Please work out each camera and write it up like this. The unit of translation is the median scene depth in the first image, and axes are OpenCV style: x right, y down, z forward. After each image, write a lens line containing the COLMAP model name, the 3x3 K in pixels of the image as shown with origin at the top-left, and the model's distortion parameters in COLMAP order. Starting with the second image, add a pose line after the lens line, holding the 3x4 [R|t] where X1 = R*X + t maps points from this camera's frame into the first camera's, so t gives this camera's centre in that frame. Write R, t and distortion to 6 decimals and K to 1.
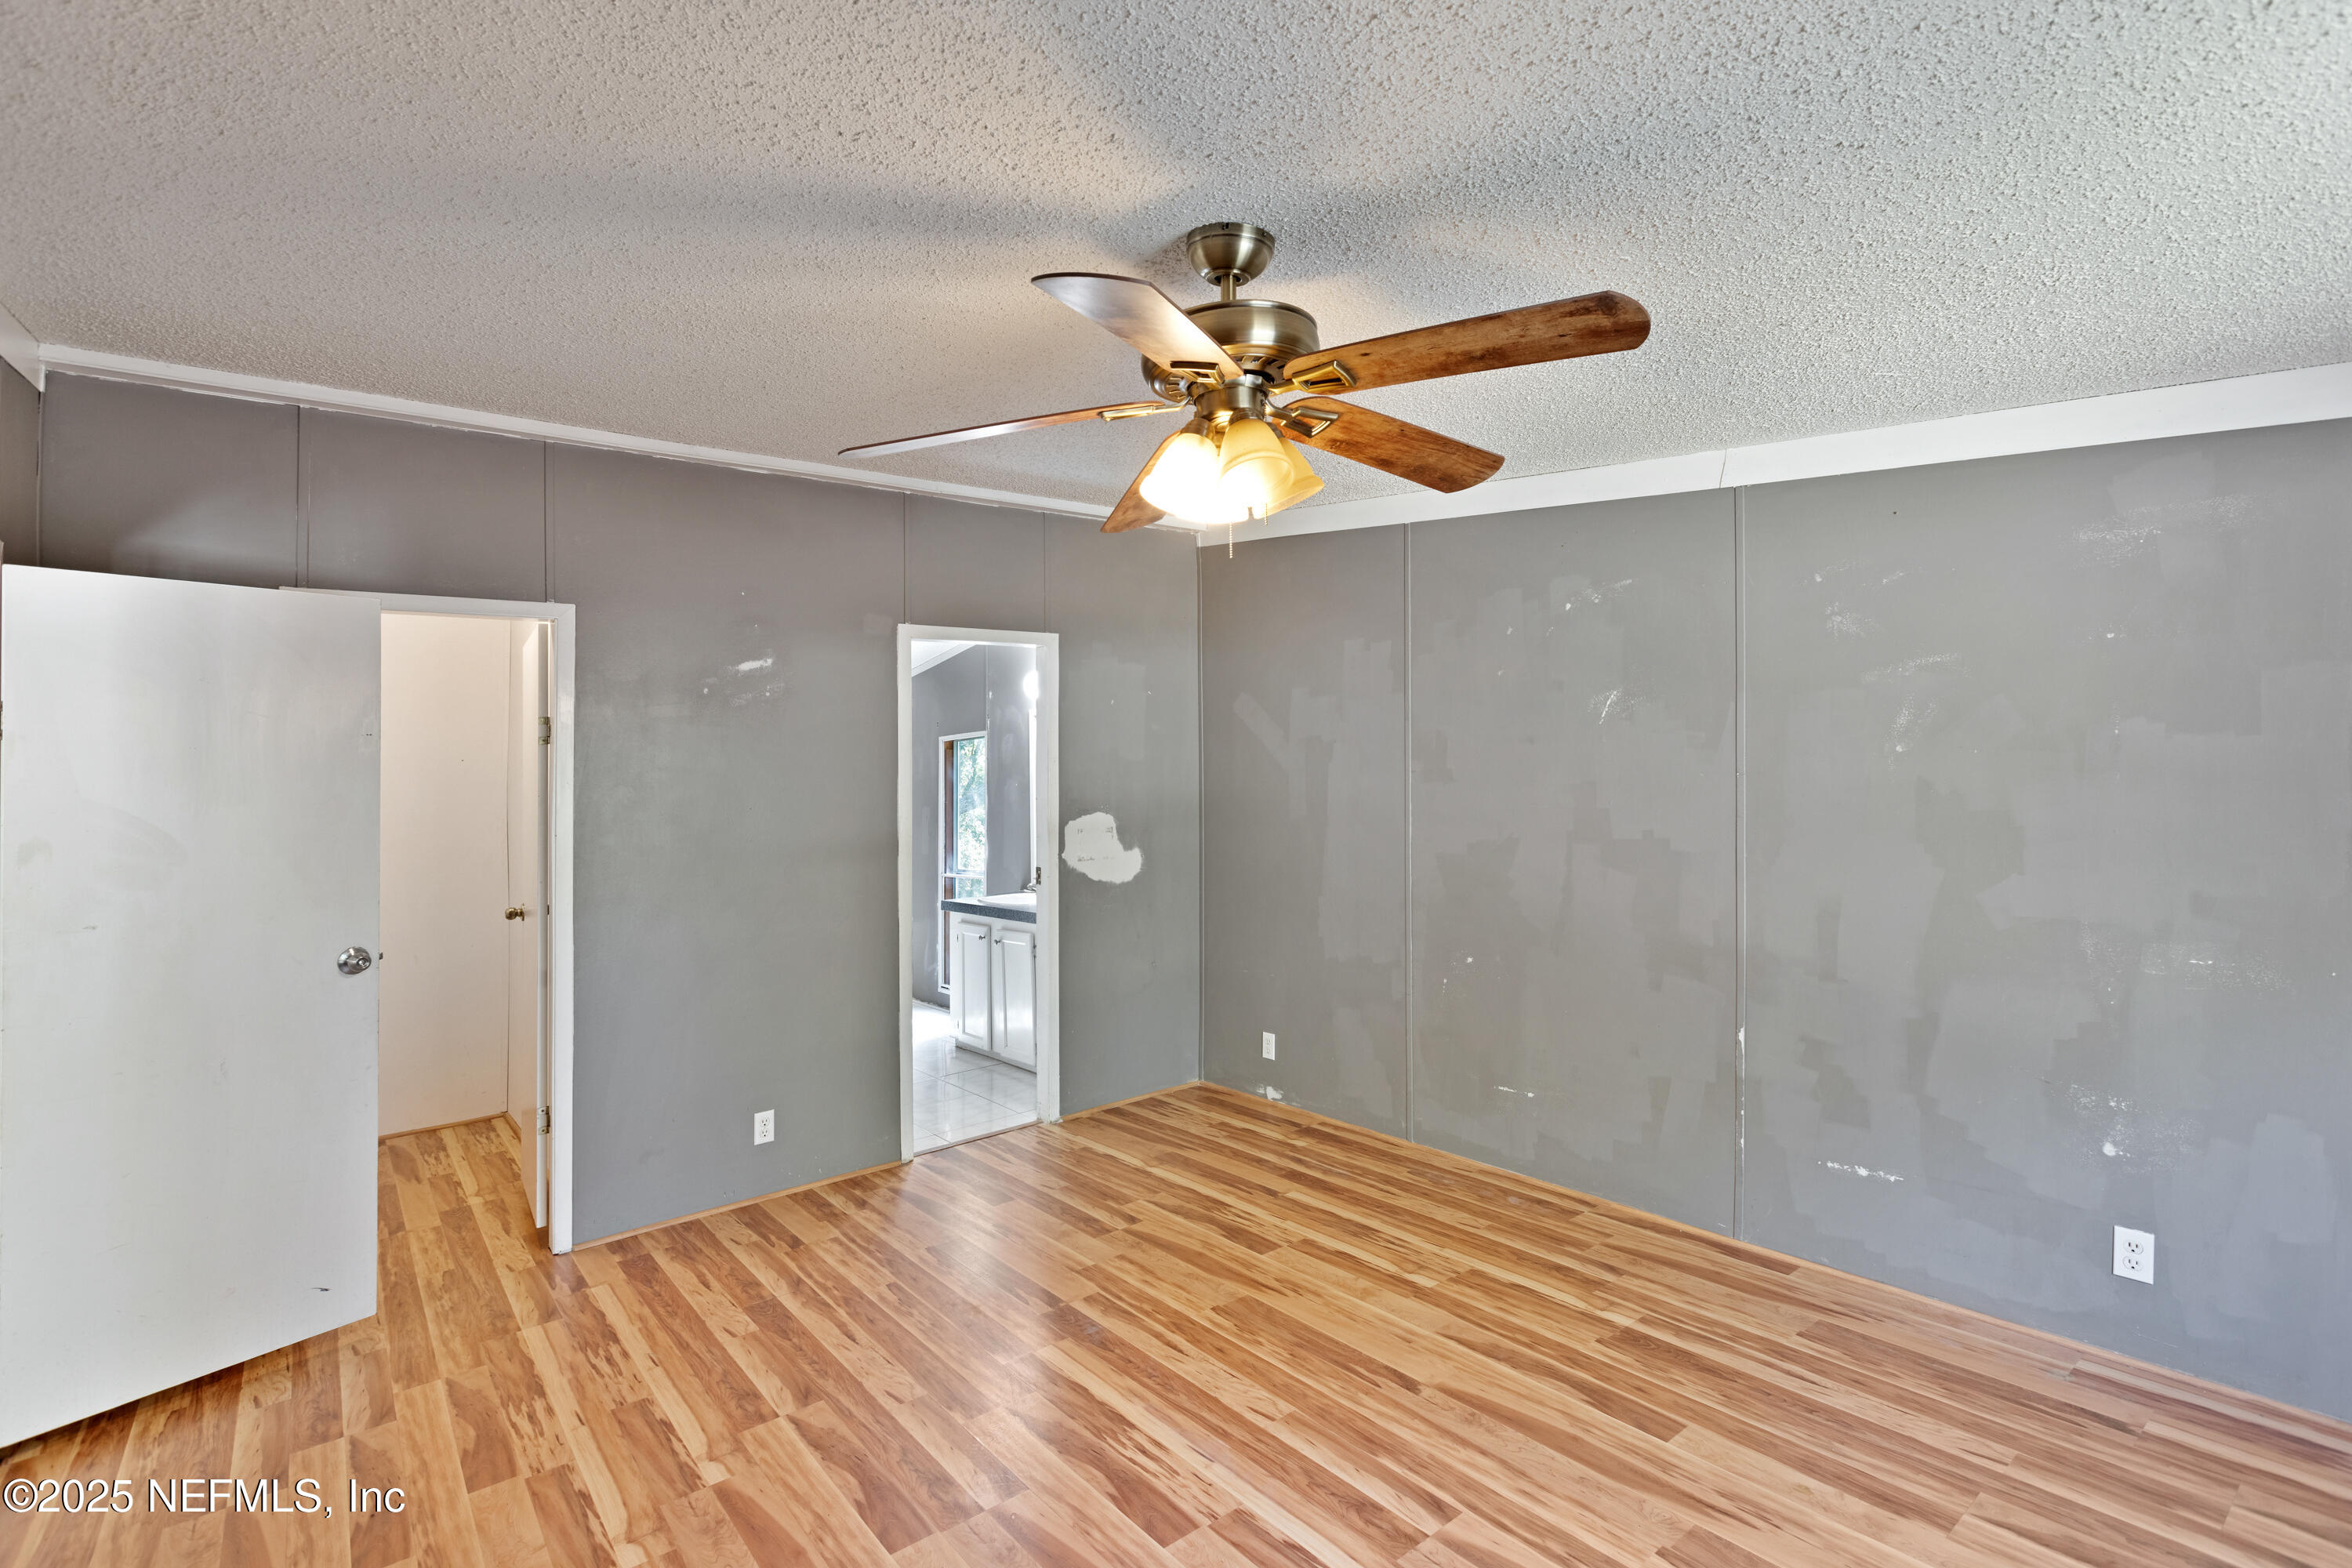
lens RADIAL K [[1076.8, 0, 1158.7], [0, 1076.8, 780.8], [0, 0, 1]] dist [0.001995, -0.002215]
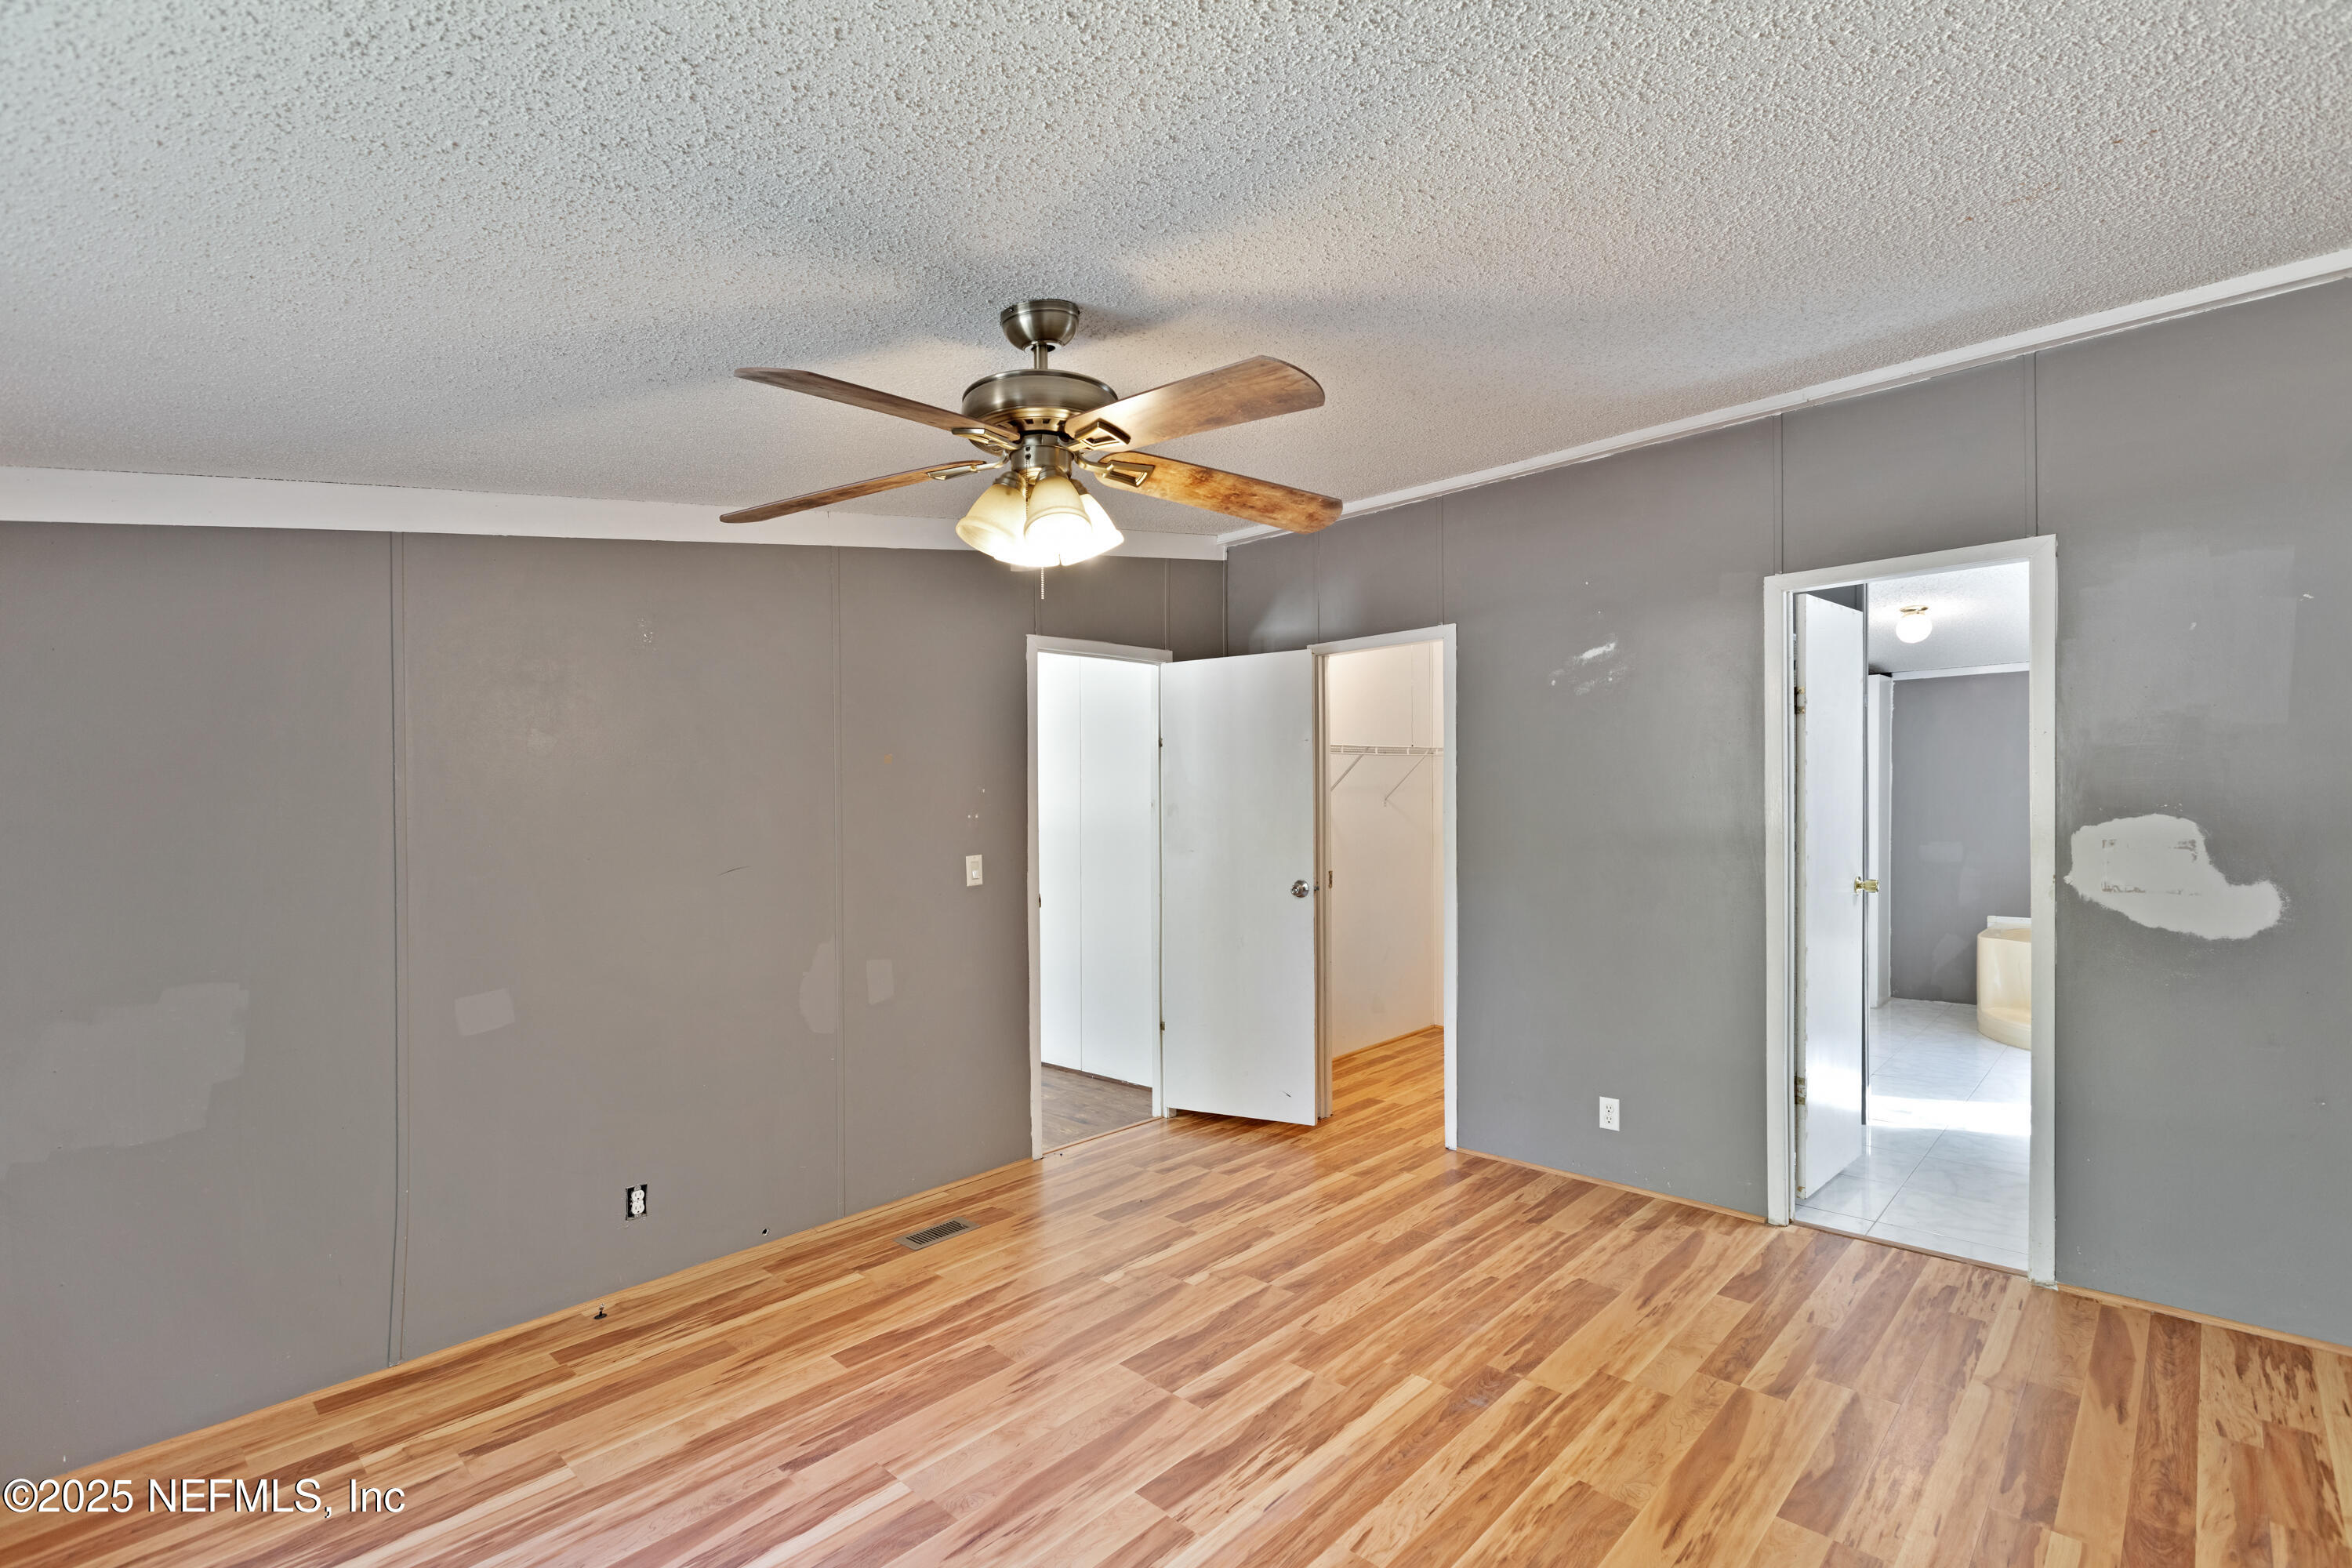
lens RADIAL K [[1076.8, 0, 1166.1], [0, 1076.8, 767.4], [0, 0, 1]] dist [0.001995, -0.002215]
pose [[0.132995, 0.006552, -0.991095, 0.917162], [0.026325, 0.999602, 0.010141, -0.033837], [0.990767, -0.027439, 0.132770, 0.755256]]
